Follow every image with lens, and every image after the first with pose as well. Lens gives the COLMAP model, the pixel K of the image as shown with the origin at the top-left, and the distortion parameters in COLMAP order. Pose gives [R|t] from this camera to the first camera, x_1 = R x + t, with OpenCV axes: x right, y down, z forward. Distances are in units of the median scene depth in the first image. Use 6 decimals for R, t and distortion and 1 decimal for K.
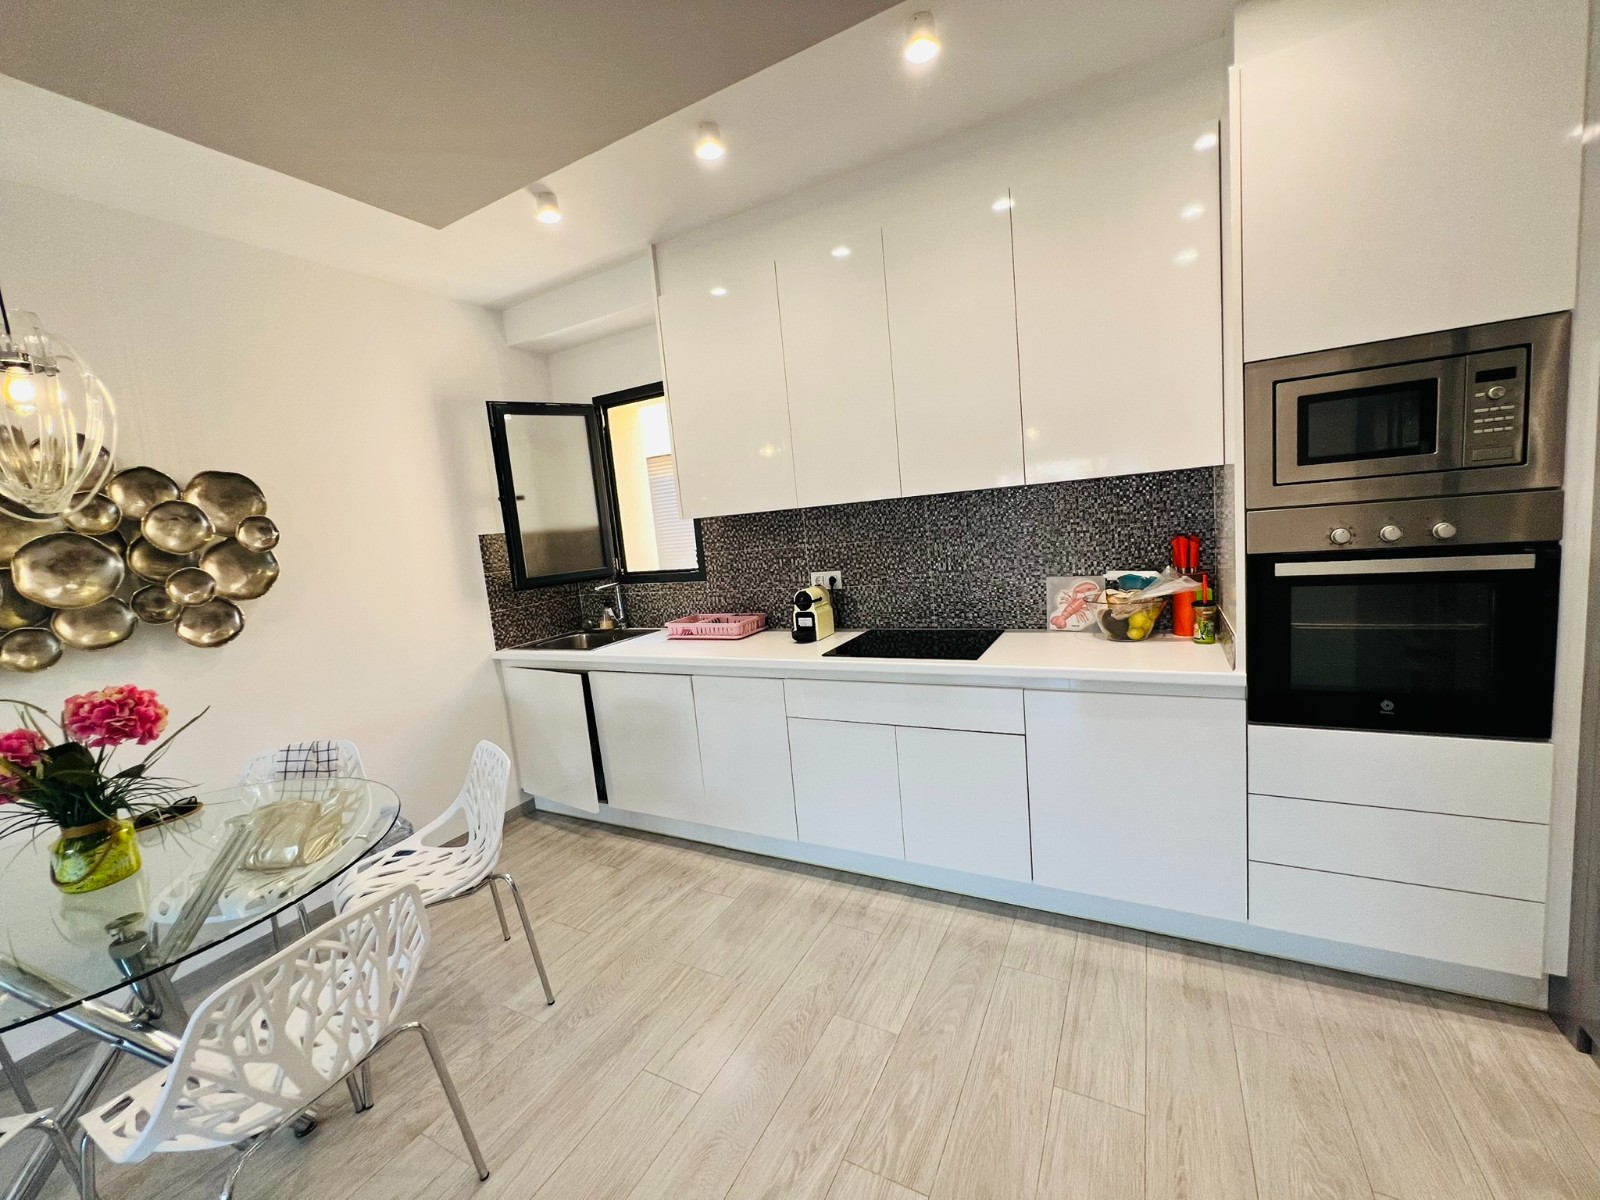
lens RADIAL K [[642.2, 0, 802.0], [0, 642.2, 590.8], [0, 0, 1]] dist [-0.002273, 0.000806]
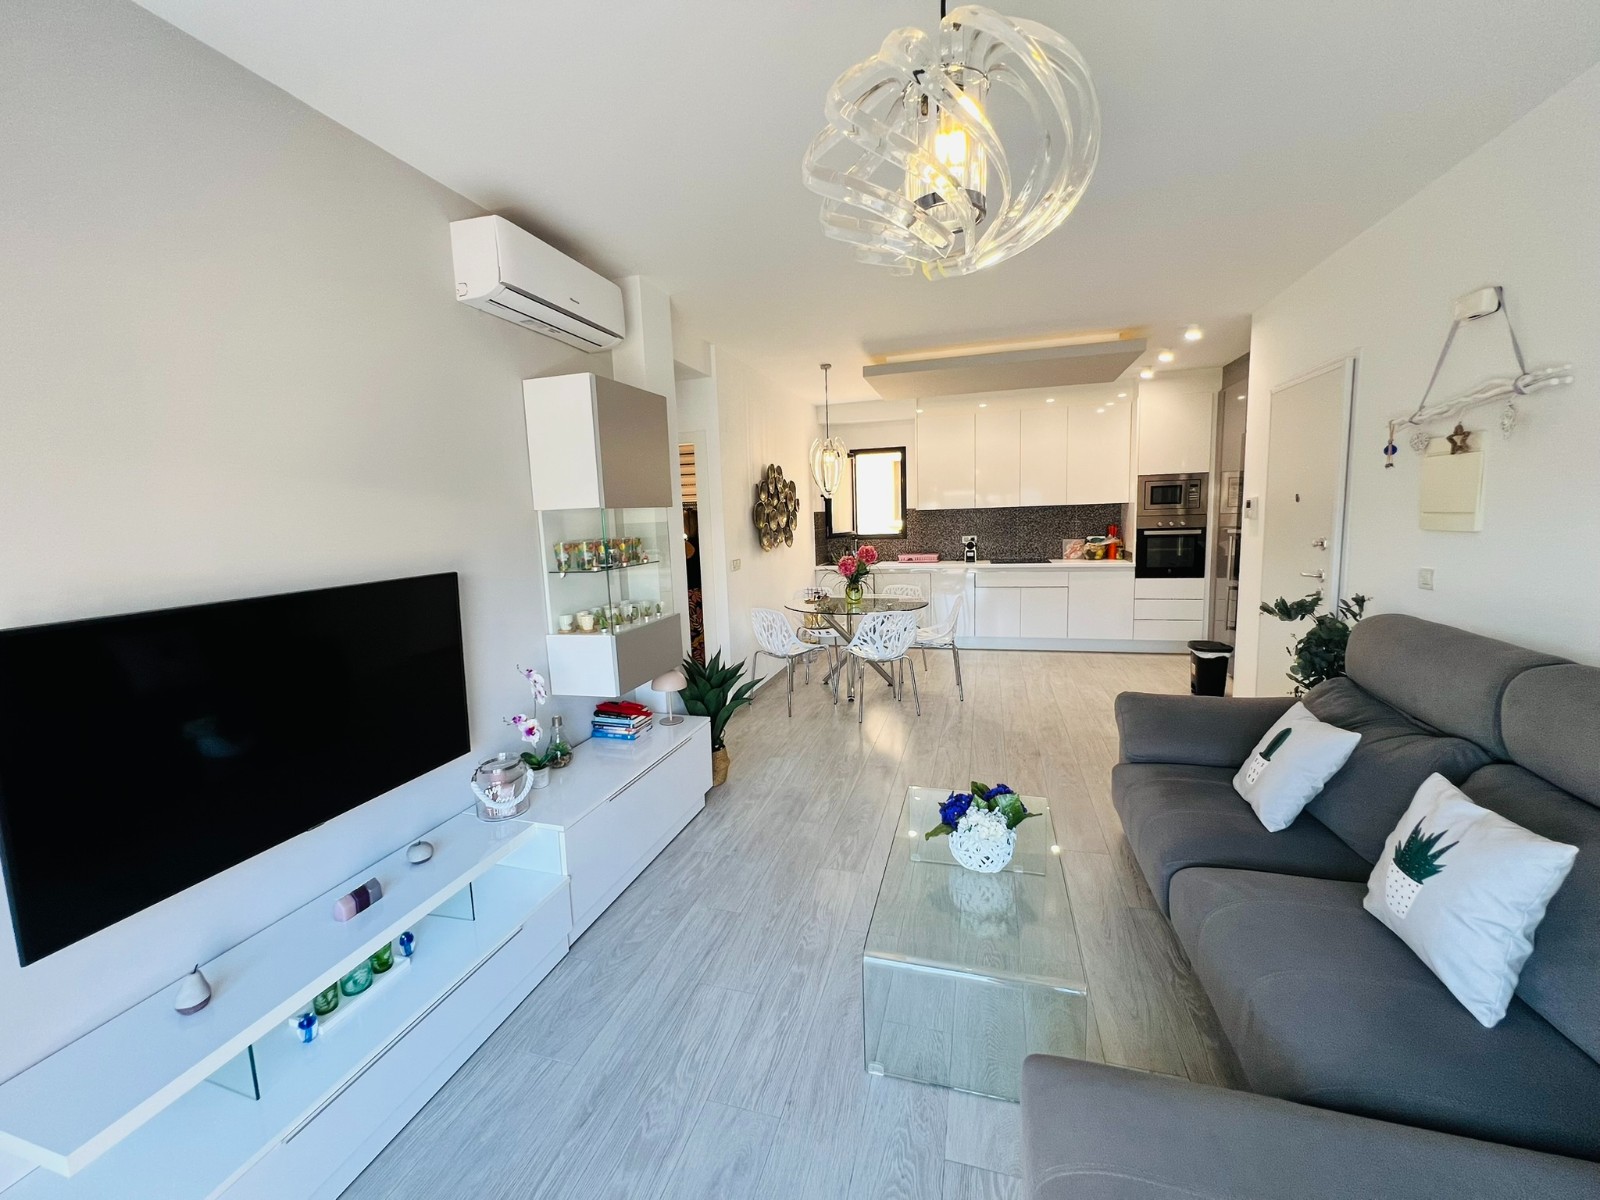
lens RADIAL K [[642.2, 0, 801.7], [0, 642.2, 596.9], [0, 0, 1]] dist [-0.002273, 0.000806]
pose [[0.974630, 0.026233, 0.222281, -1.472411], [-0.026821, 0.999640, -0.000372, 0.288510], [-0.222211, -0.005600, 0.974983, -1.595288]]
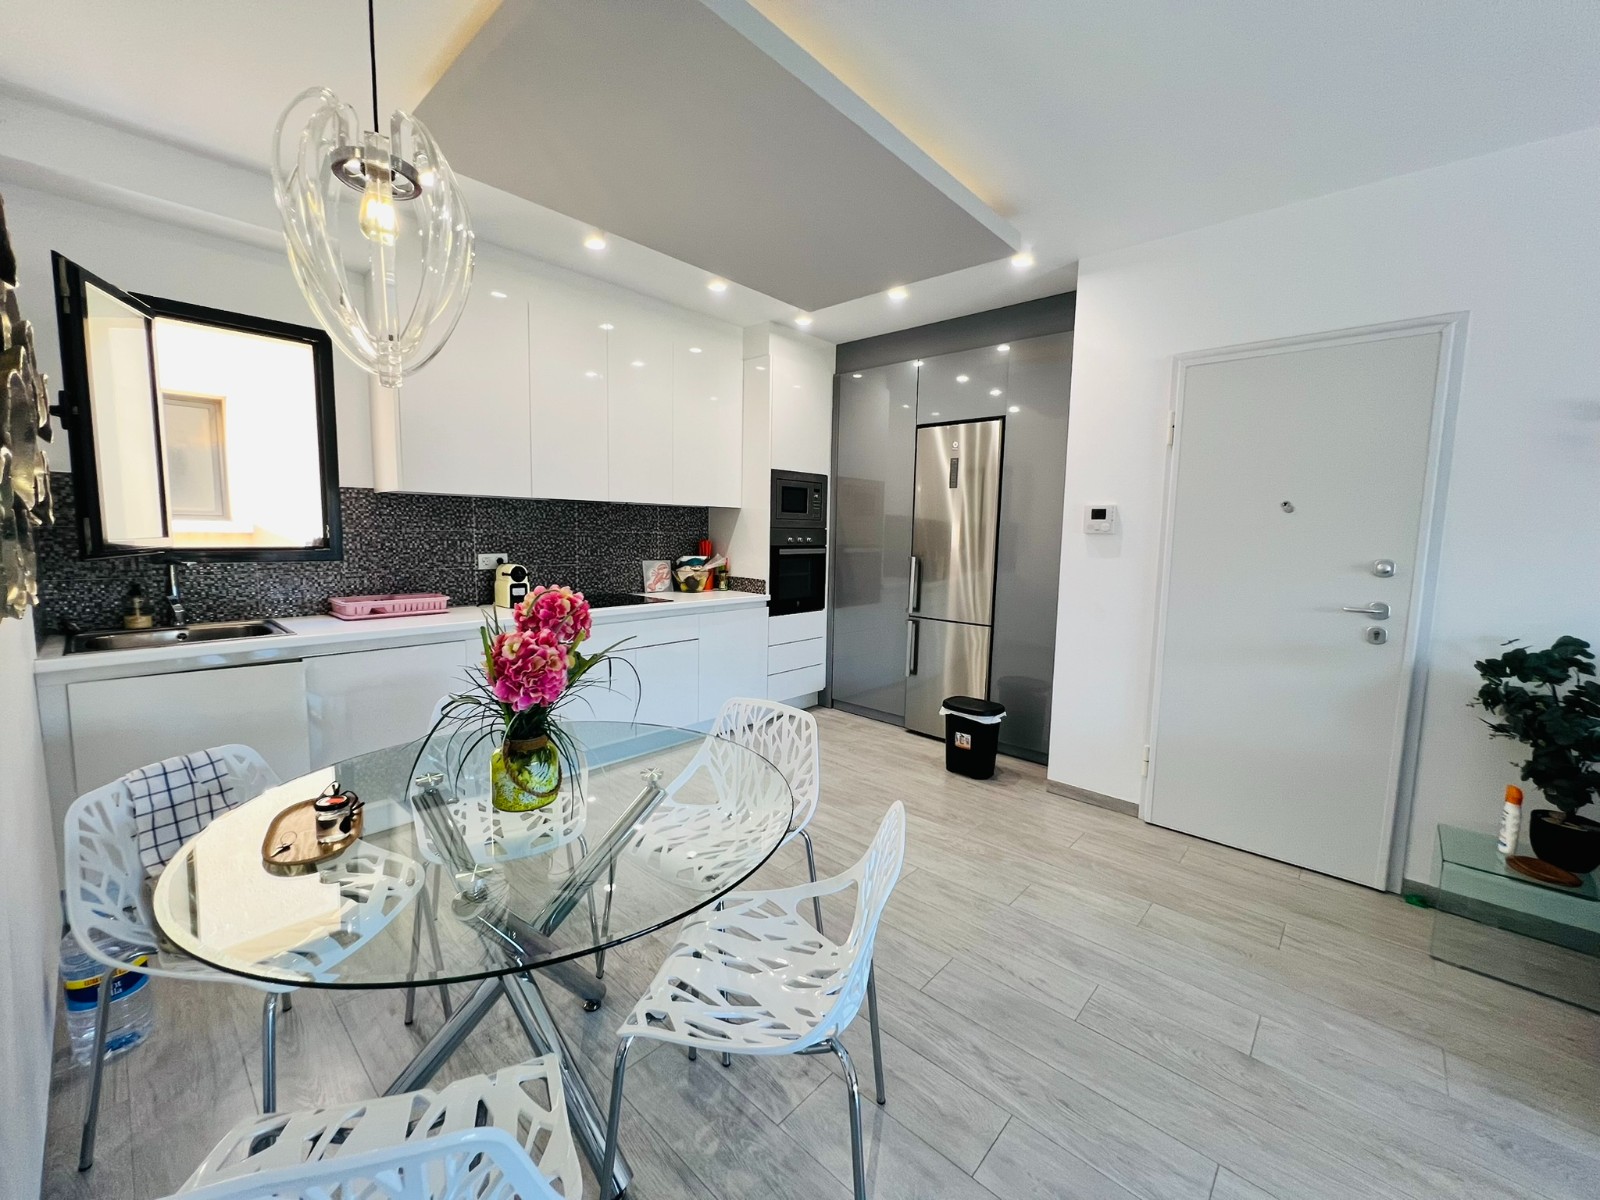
lens RADIAL K [[642.2, 0, 792.6], [0, 642.2, 599.5], [0, 0, 1]] dist [-0.002273, 0.000806]
pose [[0.247843, -0.012598, 0.968718, -1.295403], [0.068243, 0.997659, -0.004485, 0.129416], [-0.966394, 0.067220, 0.248123, 0.251992]]
